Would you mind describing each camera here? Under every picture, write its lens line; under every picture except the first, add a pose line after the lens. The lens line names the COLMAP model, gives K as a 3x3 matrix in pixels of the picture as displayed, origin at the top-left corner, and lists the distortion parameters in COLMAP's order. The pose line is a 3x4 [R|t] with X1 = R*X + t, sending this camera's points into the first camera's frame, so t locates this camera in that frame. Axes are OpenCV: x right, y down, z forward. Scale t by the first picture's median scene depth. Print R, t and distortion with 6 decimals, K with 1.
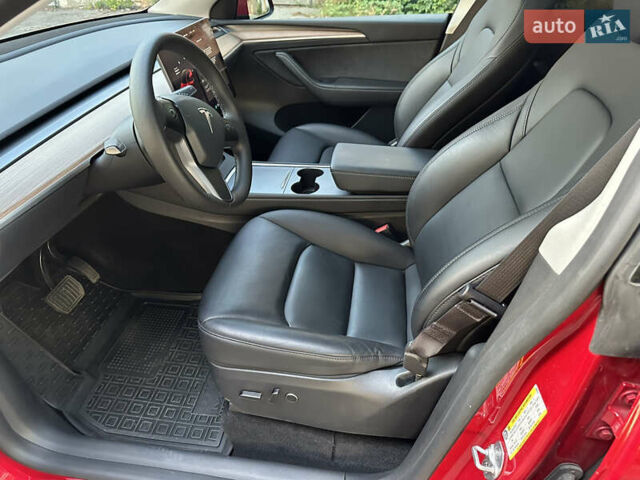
lens RADIAL K [[459.8, 0, 319.7], [0, 459.8, 261.5], [0, 0, 1]] dist [-0.010970, -0.006073]
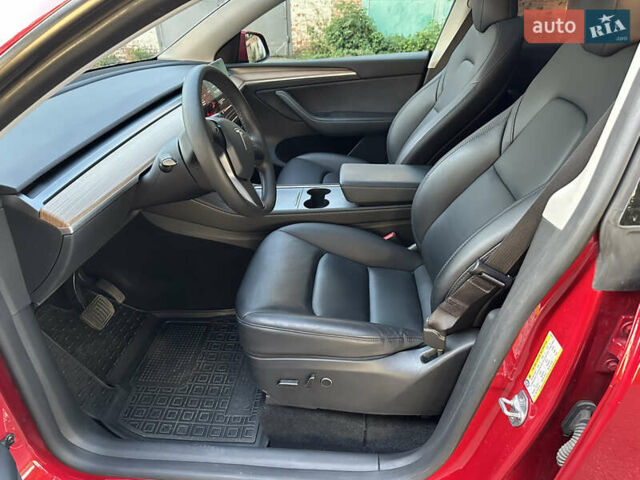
lens RADIAL K [[459.8, 0, 319.7], [0, 459.8, 261.5], [0, 0, 1]] dist [-0.010970, -0.006073]
pose [[0.997787, -0.052515, 0.040790, -0.097503], [0.056082, 0.994190, -0.091880, 0.099669], [-0.035728, 0.093964, 0.994934, -0.105520]]
